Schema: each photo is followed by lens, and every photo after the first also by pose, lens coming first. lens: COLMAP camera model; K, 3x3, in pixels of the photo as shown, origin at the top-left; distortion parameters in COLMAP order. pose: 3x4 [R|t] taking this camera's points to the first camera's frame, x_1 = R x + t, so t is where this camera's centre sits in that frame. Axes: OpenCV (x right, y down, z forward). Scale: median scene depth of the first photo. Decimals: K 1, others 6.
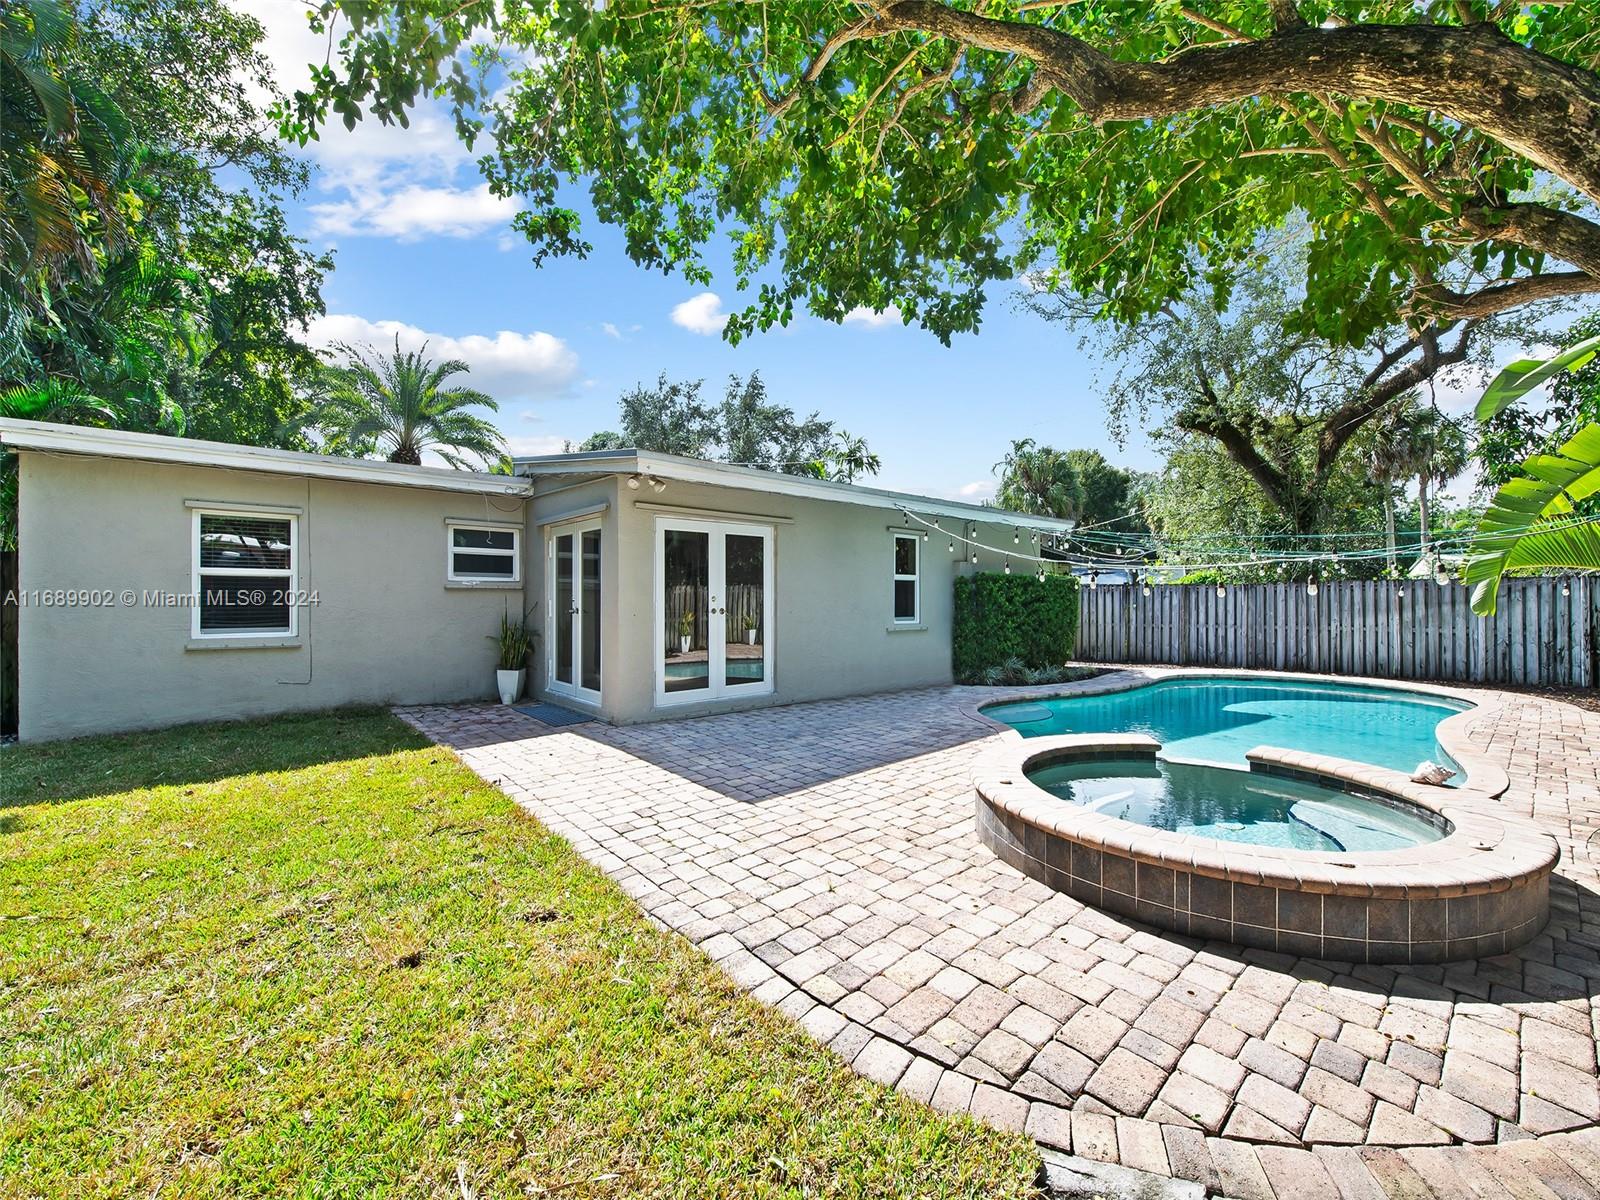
lens RADIAL K [[654.8, 0, 792.3], [0, 654.8, 599.2], [0, 0, 1]] dist [-0.012226, -0.001848]
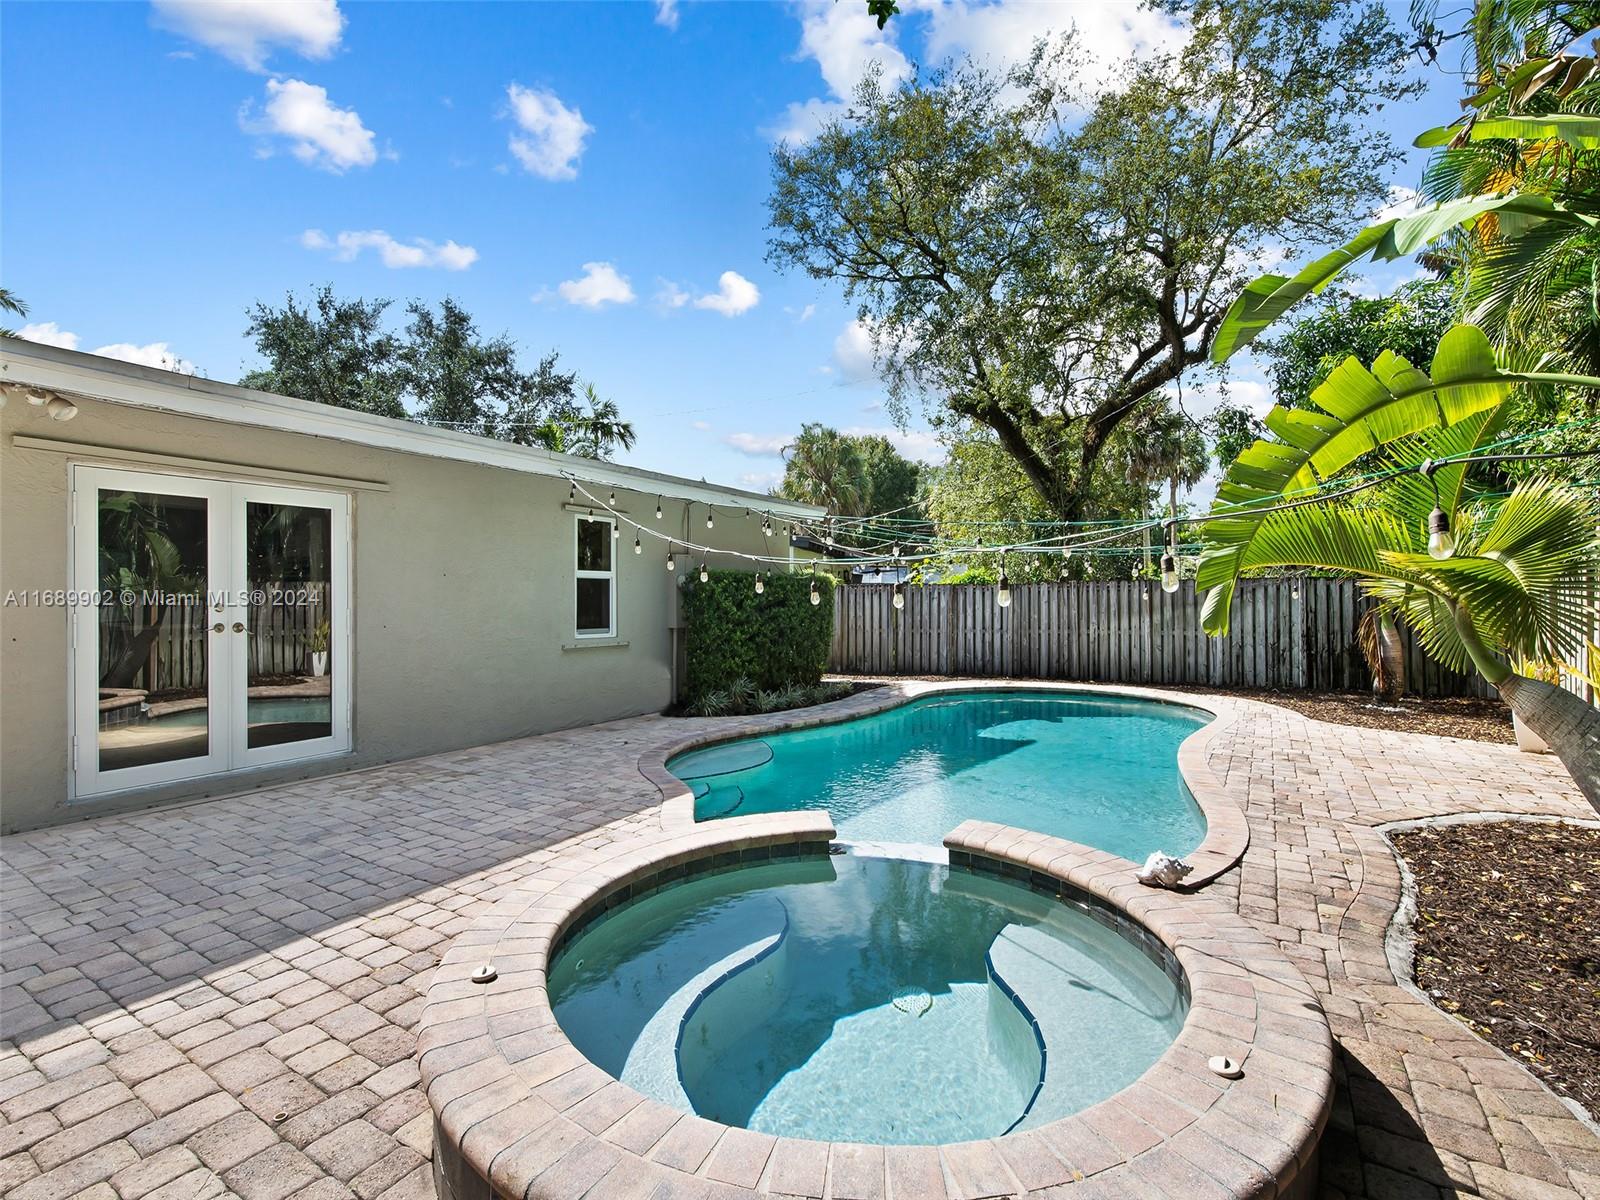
lens RADIAL K [[769.1, 0, 800.5], [0, 769.1, 599.4], [0, 0, 1]] dist [-0.001727, -0.002829]
pose [[0.948840, -0.002827, 0.315745, 0.084882], [0.002945, 0.999996, 0.000105, -0.003300], [-0.315743, 0.000830, 0.948844, 0.080184]]
